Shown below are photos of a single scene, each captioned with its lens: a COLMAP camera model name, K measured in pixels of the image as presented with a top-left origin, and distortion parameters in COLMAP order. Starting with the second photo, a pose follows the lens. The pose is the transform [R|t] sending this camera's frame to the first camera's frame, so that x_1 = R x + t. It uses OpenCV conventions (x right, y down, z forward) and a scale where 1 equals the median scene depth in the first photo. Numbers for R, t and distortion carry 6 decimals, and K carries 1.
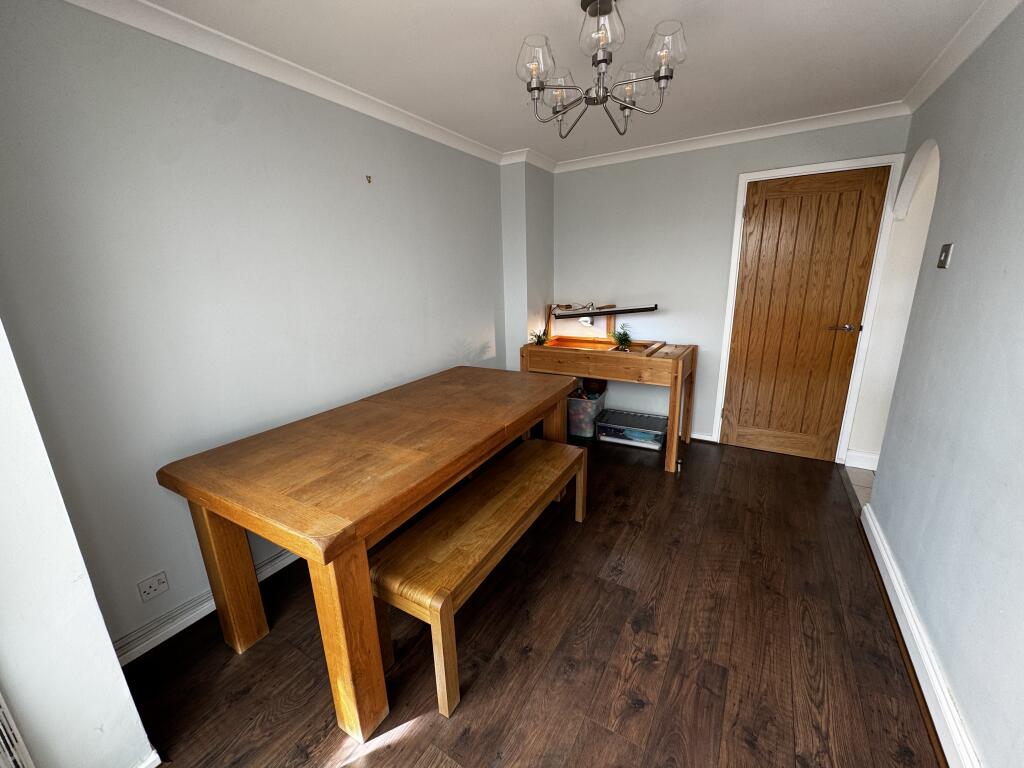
lens RADIAL K [[406.0, 0, 512.0], [0, 406.0, 384.0], [0, 0, 1]] dist [-0.000046, -0.000004]
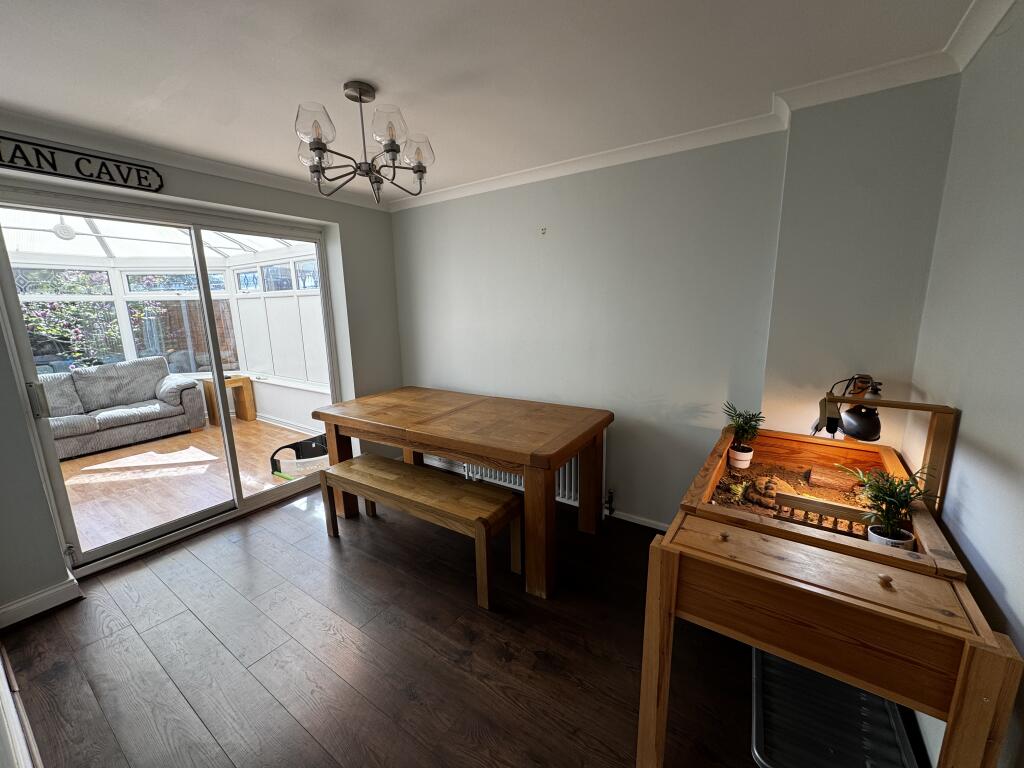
lens RADIAL K [[406.0, 0, 512.0], [0, 406.0, 384.0], [0, 0, 1]] dist [-0.000046, -0.000004]
pose [[-0.049746, 0.228274, -0.972325, 0.848477], [-0.235324, 0.943443, 0.233533, -0.297945], [0.970643, 0.240428, 0.006786, 0.902427]]
